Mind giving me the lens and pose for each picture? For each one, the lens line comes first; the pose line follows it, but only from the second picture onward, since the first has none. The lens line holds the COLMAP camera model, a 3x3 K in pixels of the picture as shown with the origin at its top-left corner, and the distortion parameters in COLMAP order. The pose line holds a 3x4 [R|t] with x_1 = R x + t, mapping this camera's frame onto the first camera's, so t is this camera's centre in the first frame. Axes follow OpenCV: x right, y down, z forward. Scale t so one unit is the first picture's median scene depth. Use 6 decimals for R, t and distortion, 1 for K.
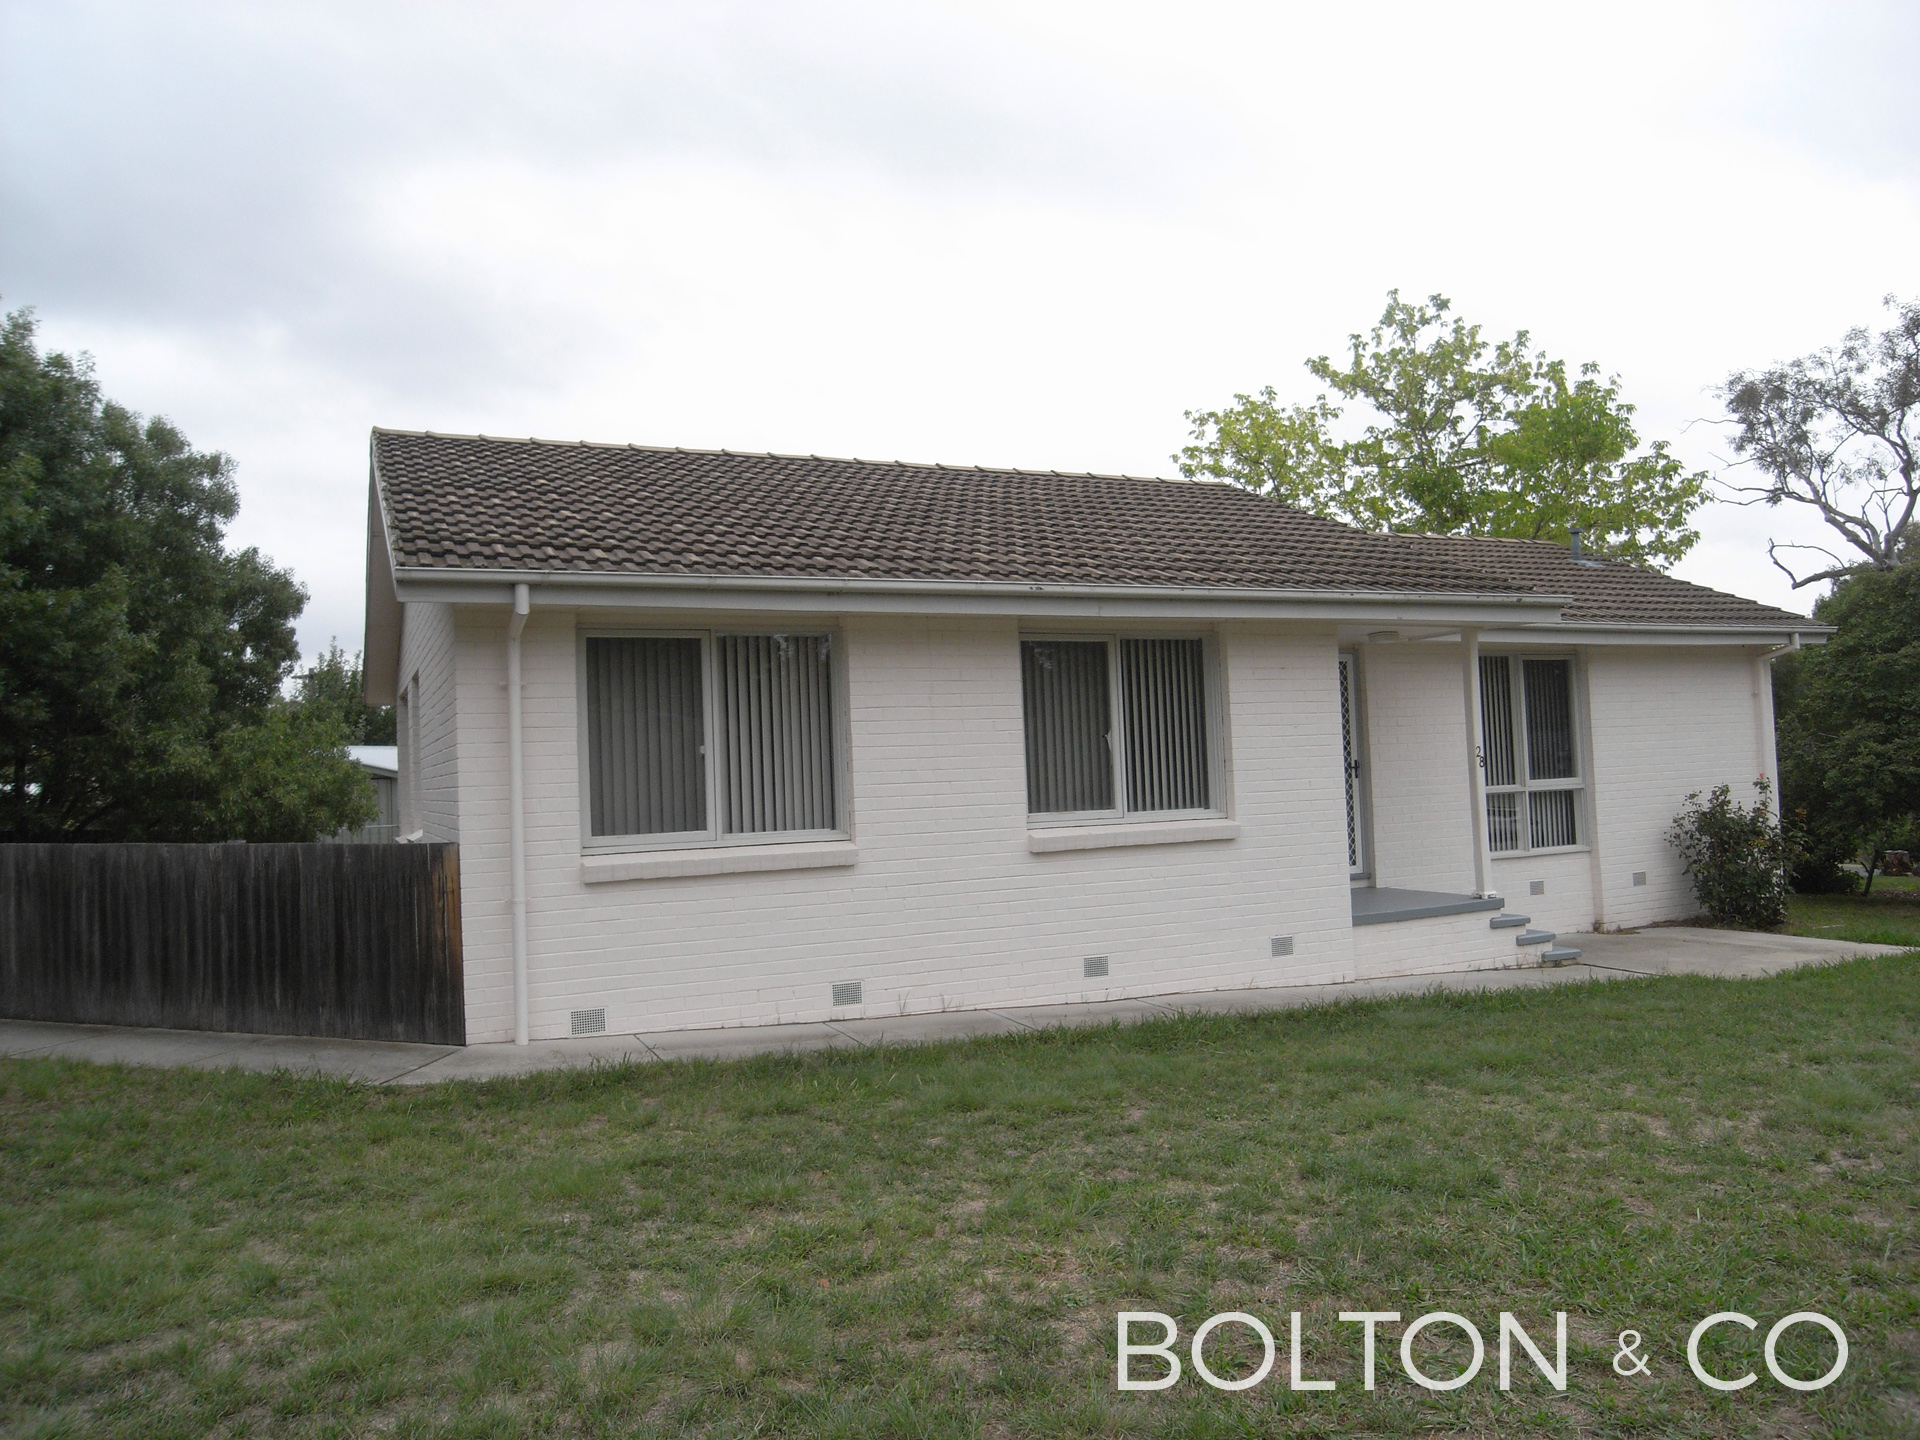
lens RADIAL K [[1369.3, 0, 959.9], [0, 1369.3, 716.0], [0, 0, 1]] dist [-0.051974, -0.003626]
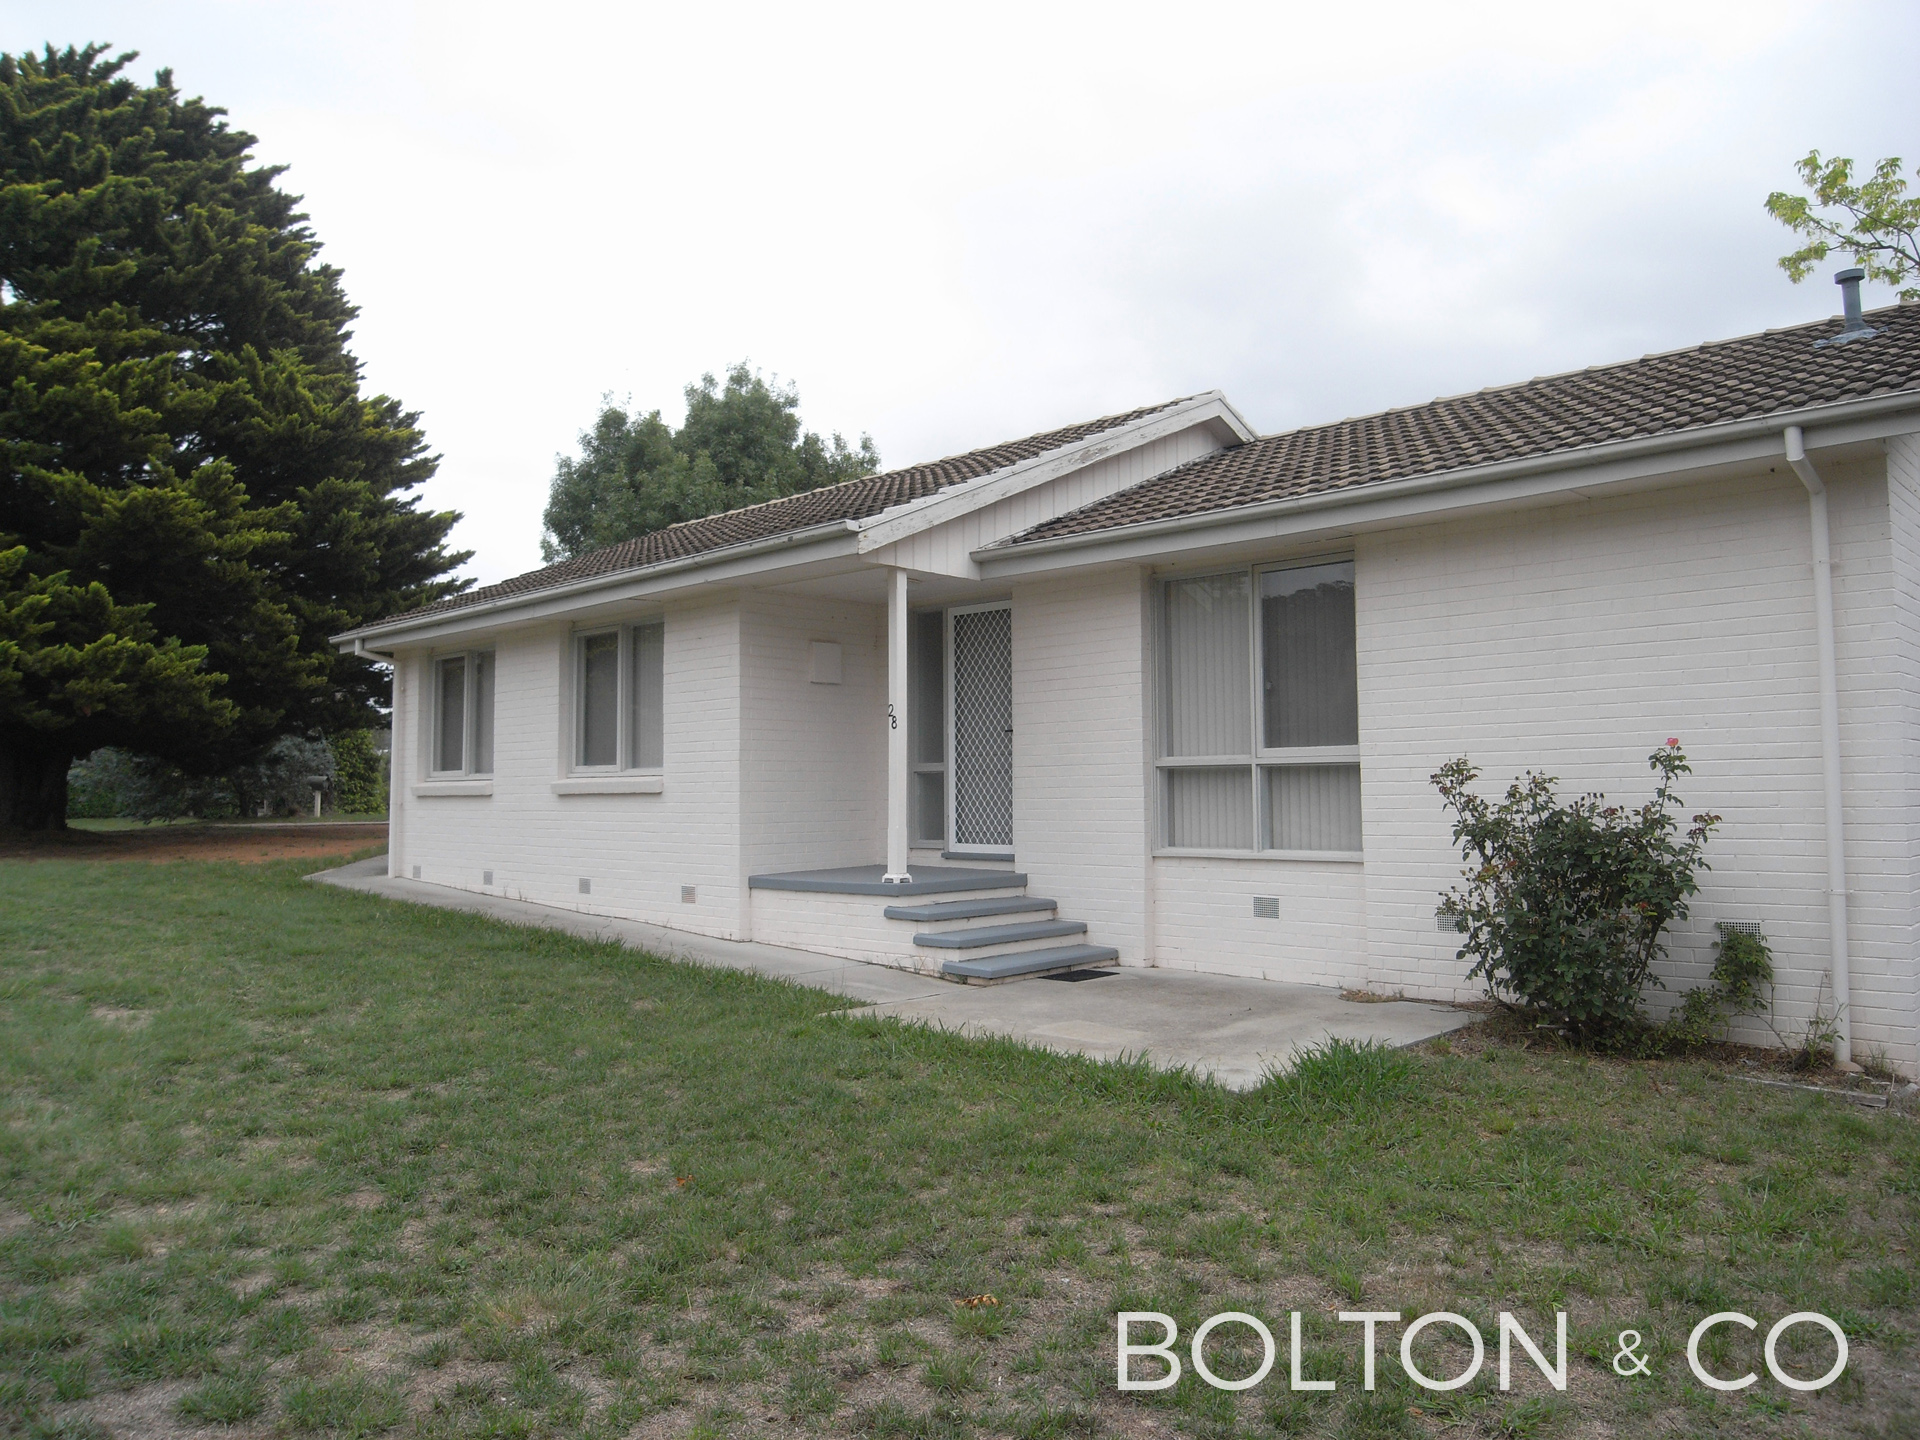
lens RADIAL K [[1369.3, 0, 961.4], [0, 1369.3, 716.4], [0, 0, 1]] dist [-0.051974, -0.003626]
pose [[0.360534, -0.018792, -0.932557, 1.283812], [0.032102, 0.999455, -0.007729, 0.040378], [0.932193, -0.027151, 0.360941, 0.782024]]
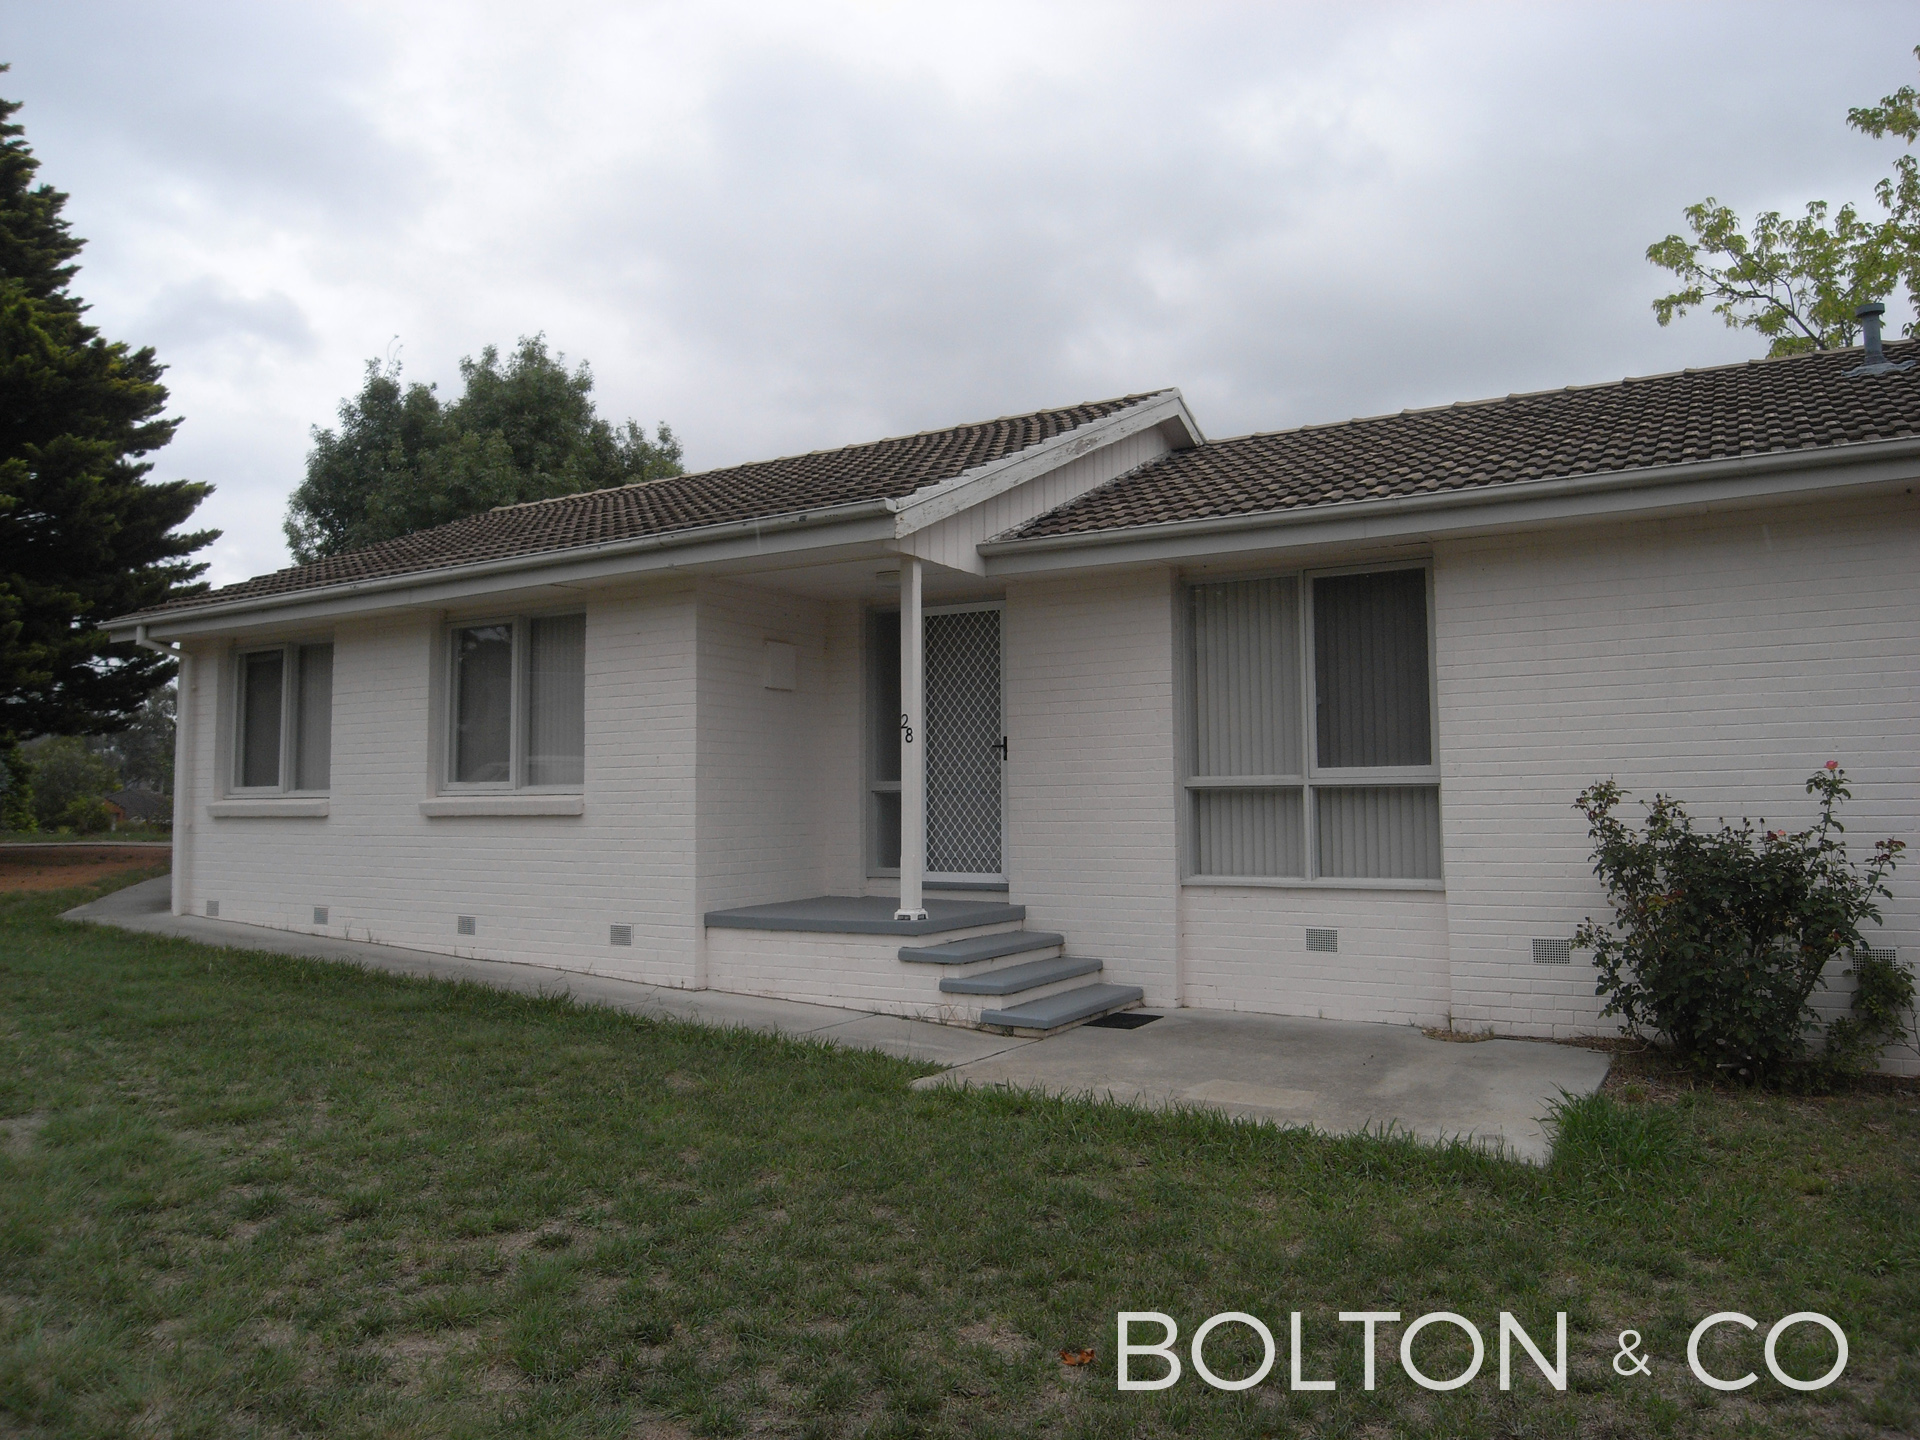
lens RADIAL K [[1369.3, 0, 961.6], [0, 1369.3, 716.1], [0, 0, 1]] dist [-0.051974, -0.003626]
pose [[0.559100, -0.022100, -0.828806, 1.090621], [0.020401, 0.999709, -0.012894, 0.035666], [0.828849, -0.009700, 0.559388, 0.650101]]
